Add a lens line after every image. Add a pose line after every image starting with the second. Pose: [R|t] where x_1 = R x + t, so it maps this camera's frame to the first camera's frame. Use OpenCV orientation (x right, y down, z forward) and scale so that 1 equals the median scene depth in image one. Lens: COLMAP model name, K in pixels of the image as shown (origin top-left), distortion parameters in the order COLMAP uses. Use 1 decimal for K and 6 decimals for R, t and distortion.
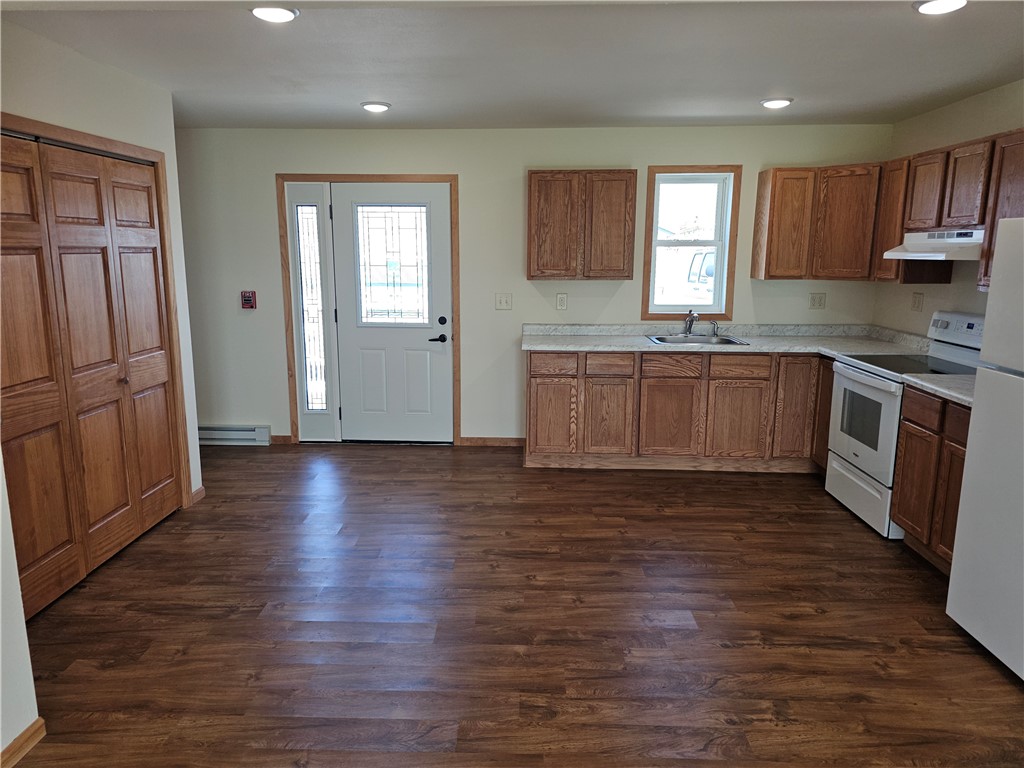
lens RADIAL K [[686.8, 0, 508.5], [0, 686.8, 385.7], [0, 0, 1]] dist [0.066996, -0.041577]
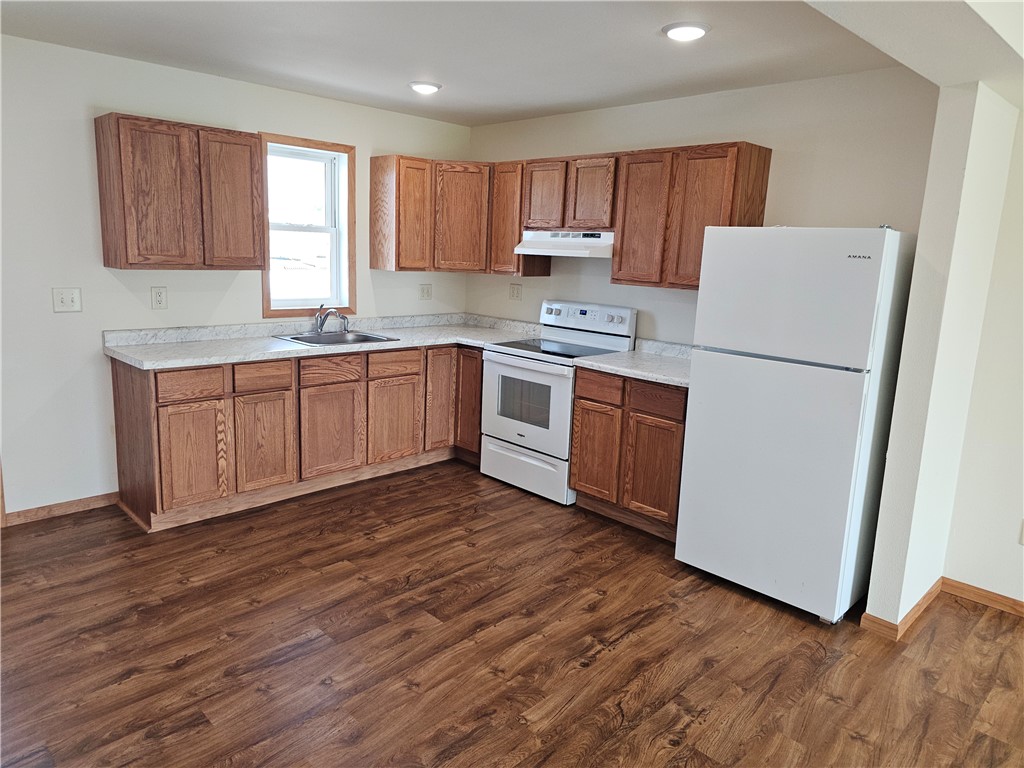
lens RADIAL K [[686.8, 0, 510.7], [0, 686.8, 375.9], [0, 0, 1]] dist [0.066996, -0.041577]
pose [[0.693184, -0.111892, 0.712022, -0.240072], [0.104297, 0.993051, 0.054516, -0.048540], [-0.713174, 0.036472, 0.700037, 0.246117]]
